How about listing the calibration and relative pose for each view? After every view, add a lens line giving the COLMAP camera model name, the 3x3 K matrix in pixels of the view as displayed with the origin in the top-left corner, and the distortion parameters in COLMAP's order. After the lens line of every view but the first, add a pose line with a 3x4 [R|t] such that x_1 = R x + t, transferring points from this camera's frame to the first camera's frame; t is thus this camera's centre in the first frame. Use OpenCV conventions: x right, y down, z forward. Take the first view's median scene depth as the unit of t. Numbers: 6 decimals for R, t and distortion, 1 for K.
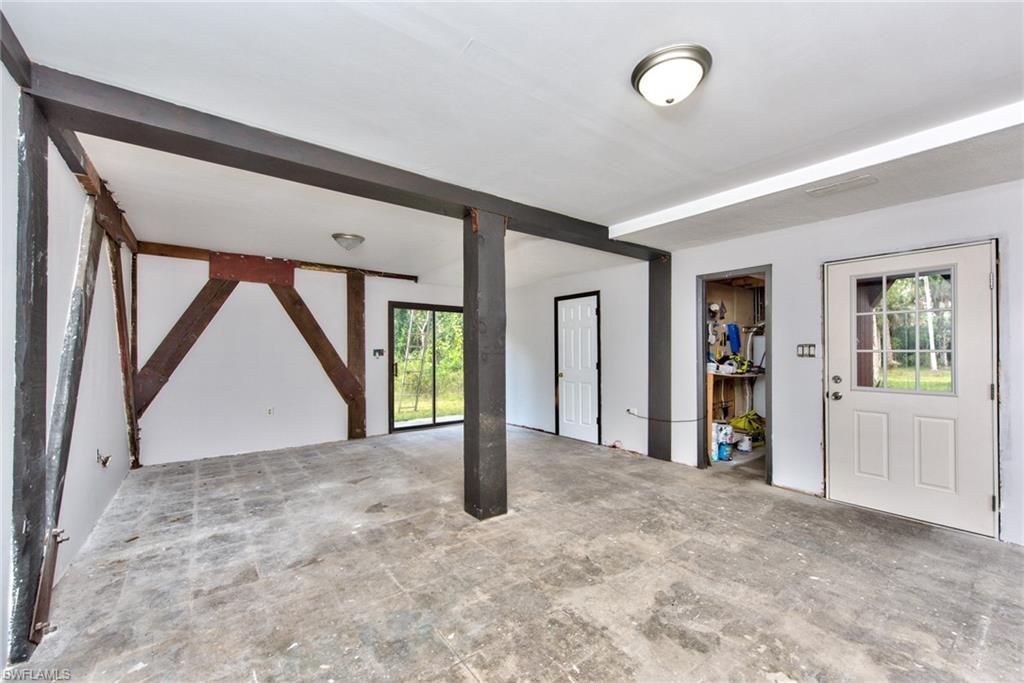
lens RADIAL K [[409.0, 0, 506.5], [0, 409.0, 350.6], [0, 0, 1]] dist [0.009207, -0.000245]
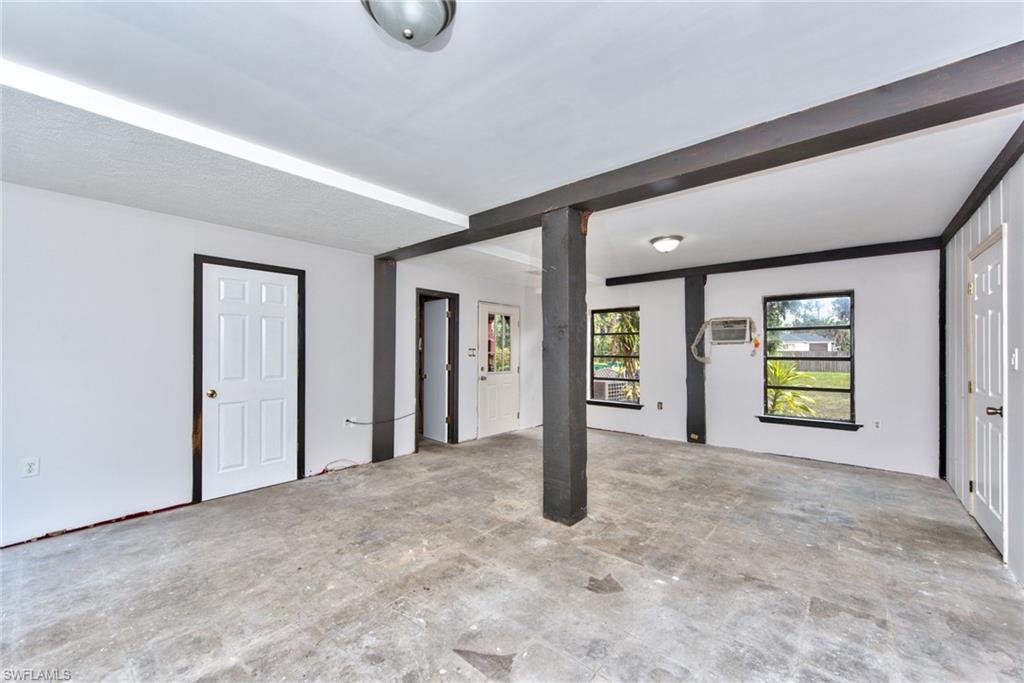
lens RADIAL K [[409.0, 0, 506.5], [0, 409.0, 350.6], [0, 0, 1]] dist [0.009207, -0.000245]
pose [[-0.219985, 0.003013, 0.975499, -1.059151], [-0.003671, 0.999986, -0.003916, -0.002388], [-0.975496, -0.004442, -0.219970, 1.461187]]
